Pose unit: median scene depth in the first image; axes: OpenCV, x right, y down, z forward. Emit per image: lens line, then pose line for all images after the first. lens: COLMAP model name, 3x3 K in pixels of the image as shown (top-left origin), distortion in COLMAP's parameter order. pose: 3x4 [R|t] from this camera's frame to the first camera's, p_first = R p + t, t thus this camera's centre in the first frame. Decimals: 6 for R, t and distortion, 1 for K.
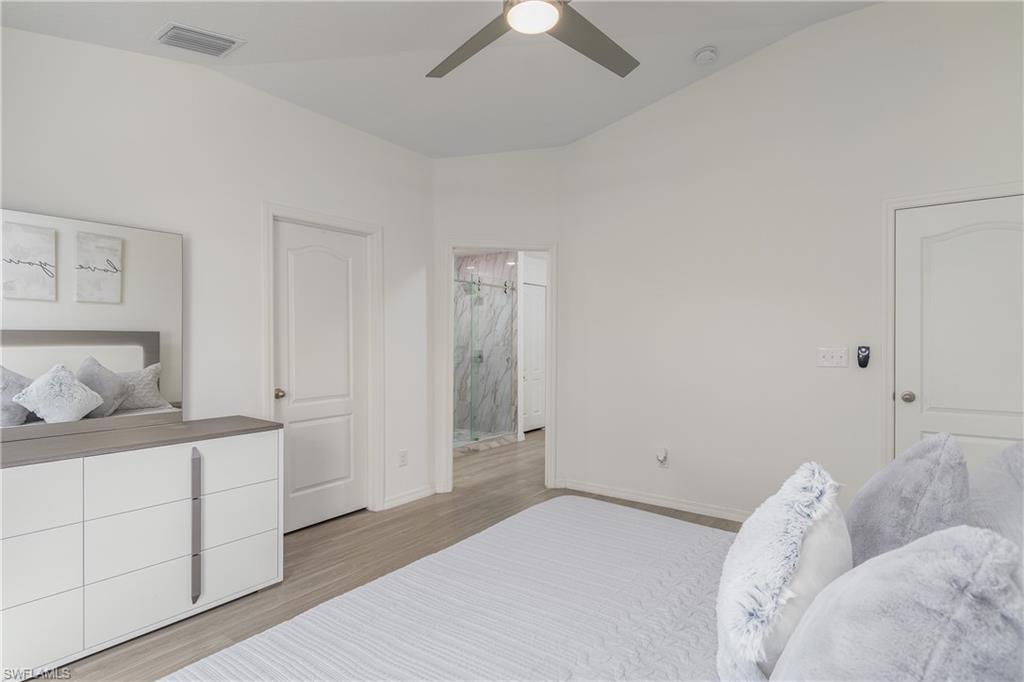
lens RADIAL K [[513.8, 0, 506.8], [0, 513.8, 341.7], [0, 0, 1]] dist [0.000861, -0.000210]
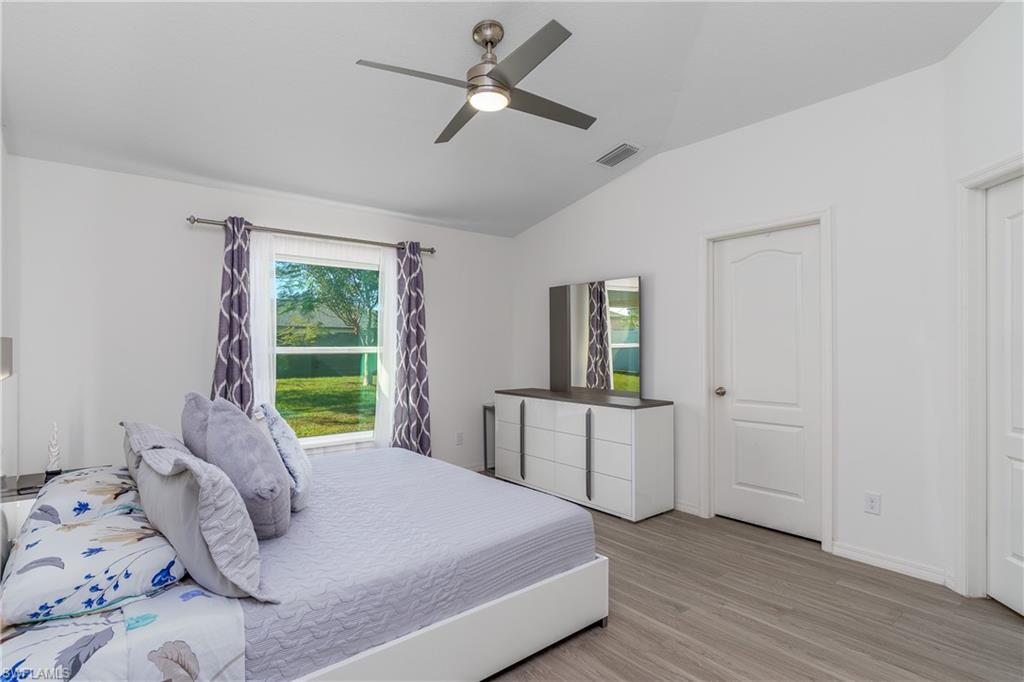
lens RADIAL K [[513.8, 0, 506.8], [0, 513.8, 341.7], [0, 0, 1]] dist [0.000861, -0.000210]
pose [[-0.231949, -0.007661, -0.972698, 0.745081], [-0.005649, 0.999963, -0.006528, -0.000814], [0.972712, 0.003981, -0.231984, 0.754477]]
